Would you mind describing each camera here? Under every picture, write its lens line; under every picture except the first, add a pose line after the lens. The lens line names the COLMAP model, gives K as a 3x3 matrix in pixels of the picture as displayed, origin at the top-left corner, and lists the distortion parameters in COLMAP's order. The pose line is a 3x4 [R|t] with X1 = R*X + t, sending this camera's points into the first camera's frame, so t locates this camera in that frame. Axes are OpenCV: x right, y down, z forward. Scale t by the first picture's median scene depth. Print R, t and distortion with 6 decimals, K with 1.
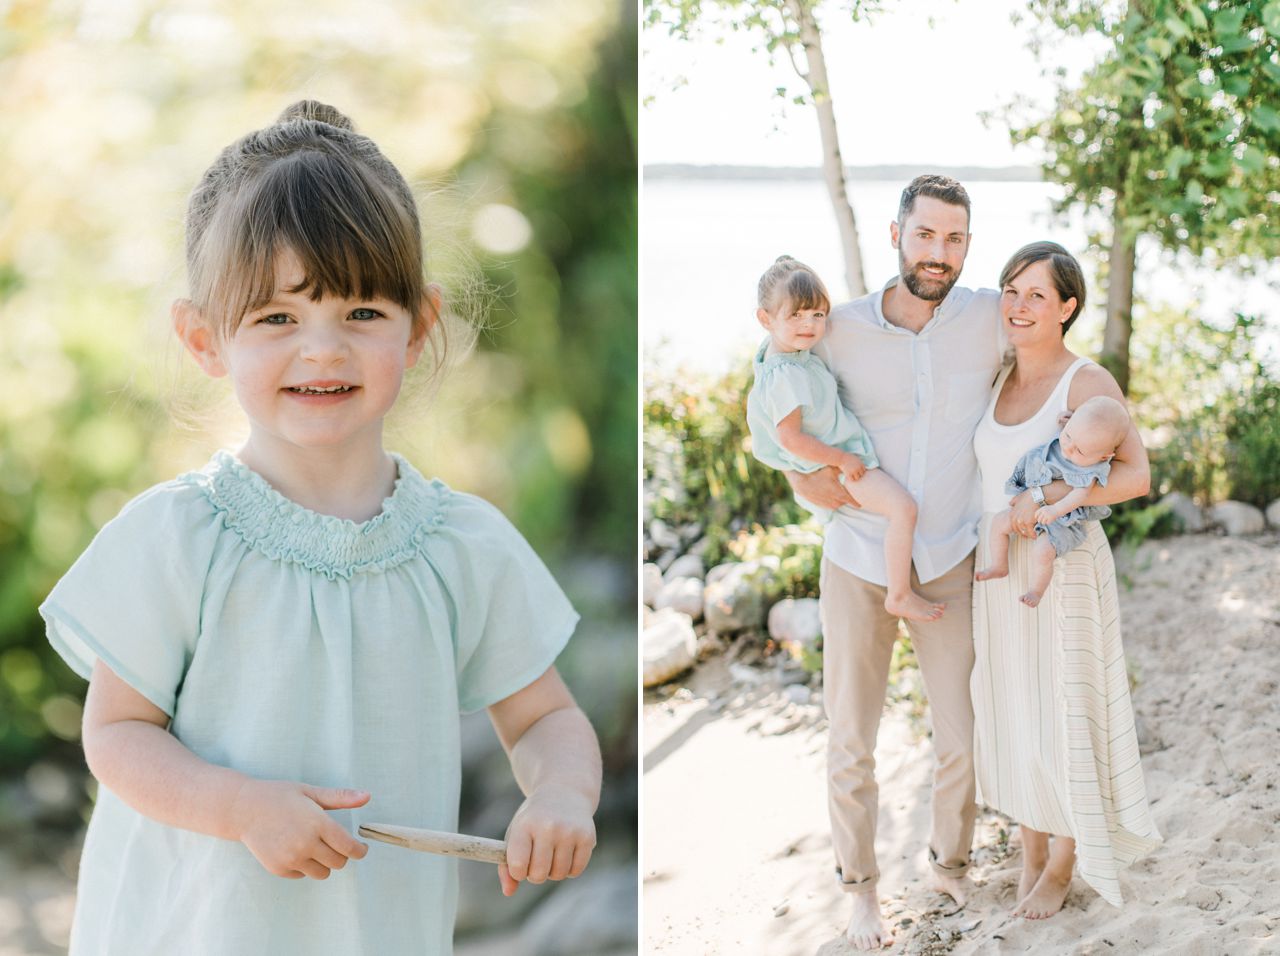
lens RADIAL K [[5050.4, 0, 639.7], [0, 5050.4, 478.8], [0, 0, 1]] dist [0.390178, 0.000000]
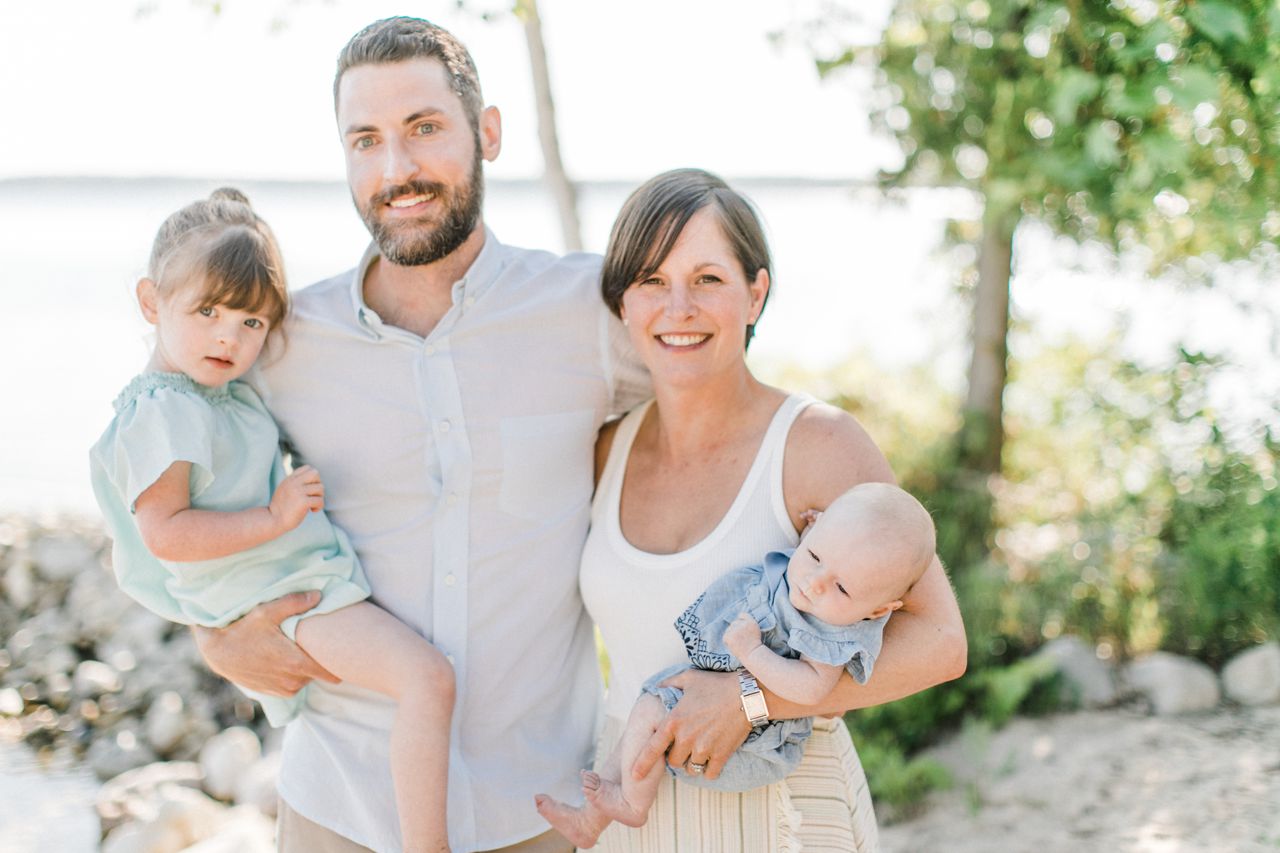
lens RADIAL K [[2017.3, 0, 641.5], [0, 2017.3, 425.7], [0, 0, 1]] dist [0.023707, 0.000000]
pose [[0.981657, 0.004163, -0.190611, 0.101189], [-0.008989, 0.999660, -0.024462, -0.016017], [0.190444, 0.025727, 0.981361, 0.751918]]
